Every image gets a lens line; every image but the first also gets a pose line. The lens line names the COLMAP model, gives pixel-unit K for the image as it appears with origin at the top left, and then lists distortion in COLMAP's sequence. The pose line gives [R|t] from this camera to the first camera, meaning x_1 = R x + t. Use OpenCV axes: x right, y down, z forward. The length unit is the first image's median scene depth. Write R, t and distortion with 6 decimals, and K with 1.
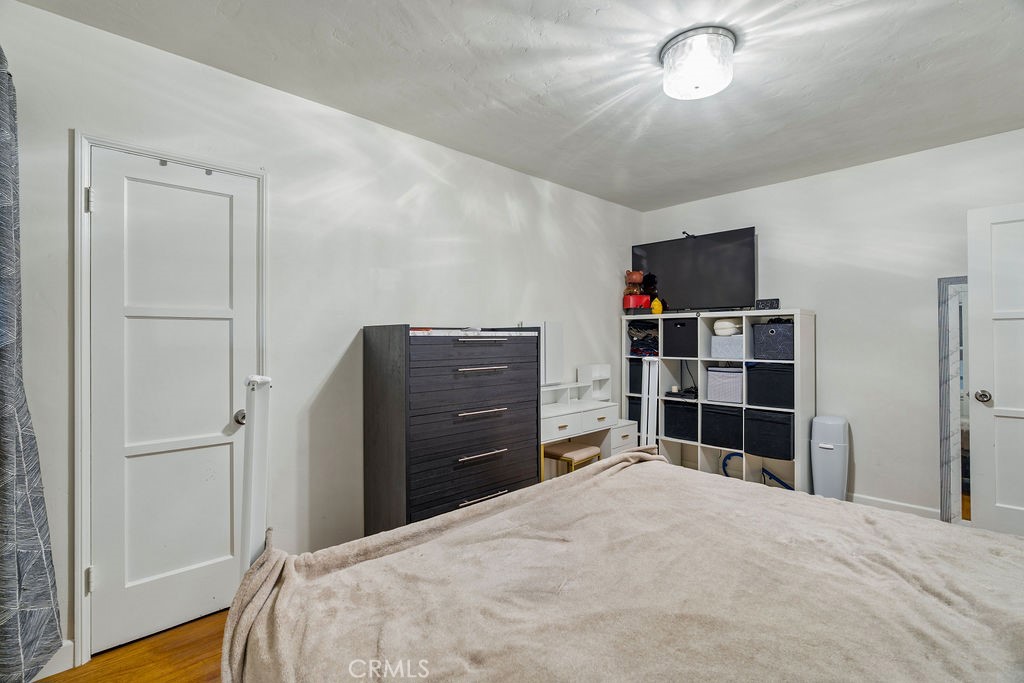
lens RADIAL K [[464.3, 0, 514.0], [0, 464.3, 335.6], [0, 0, 1]] dist [-0.005121, 0.000299]
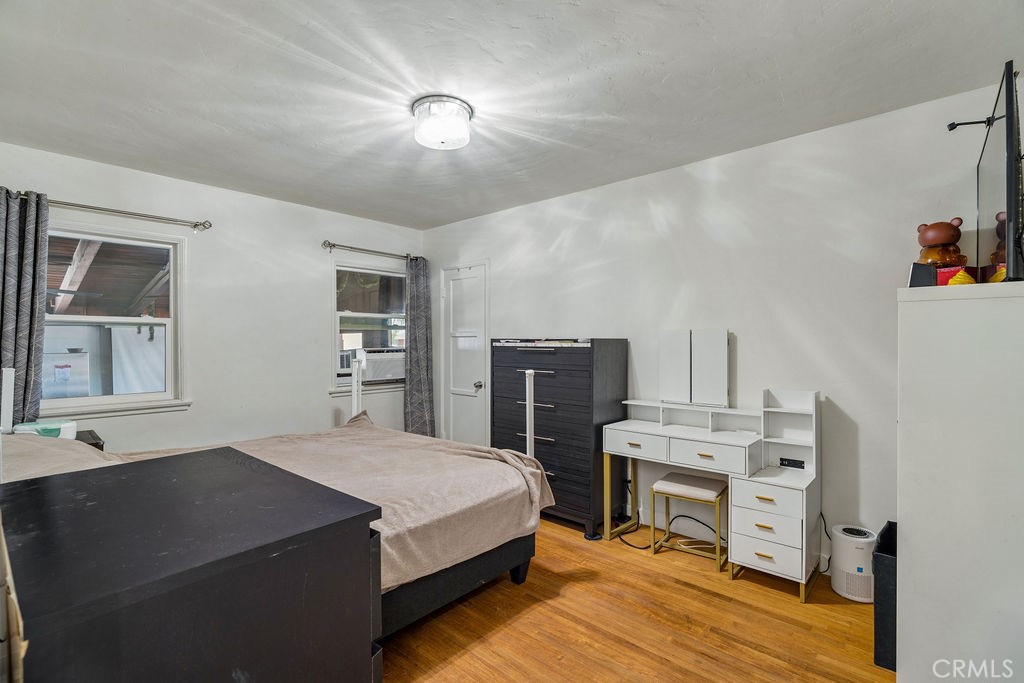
lens RADIAL K [[471.7, 0, 512.0], [0, 471.7, 341.5], [0, 0, 1]] dist [-0.006844, 0.000241]
pose [[0.079319, 0.002951, -0.996845, 1.247912], [0.001297, 0.999994, 0.003064, -0.016974], [0.996848, -0.001536, 0.079314, 0.828190]]
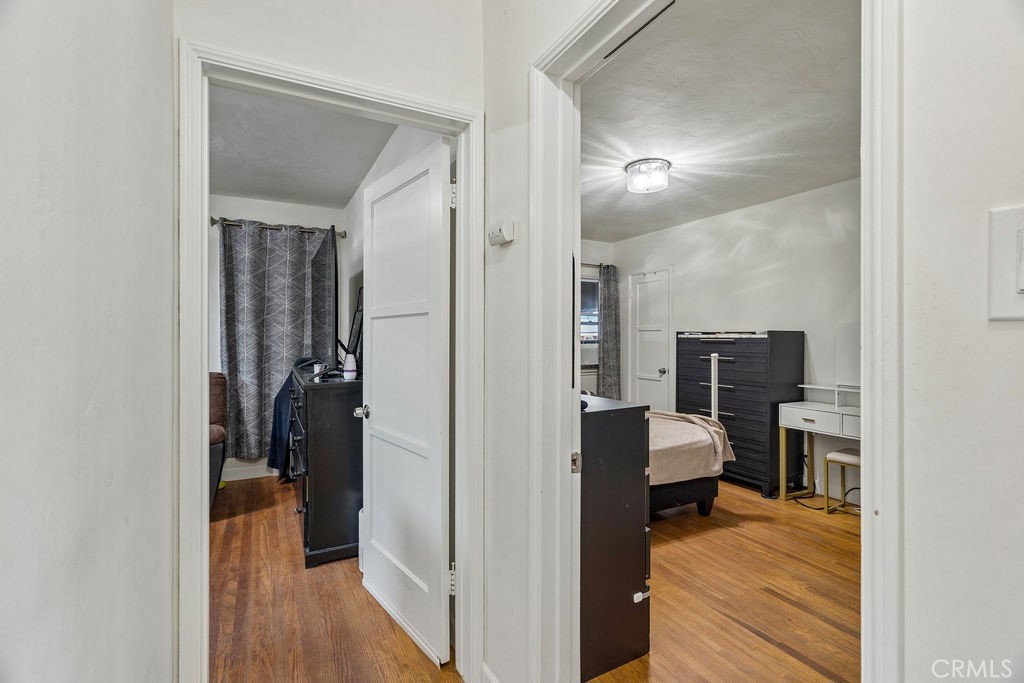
lens RADIAL K [[465.6, 0, 508.7], [0, 465.6, 339.8], [0, 0, 1]] dist [-0.005210, 0.000493]
pose [[-0.268456, 0.005308, -0.963277, 1.654951], [0.000303, 0.999985, 0.005426, 0.000049], [0.963292, 0.001165, -0.268454, 0.741153]]
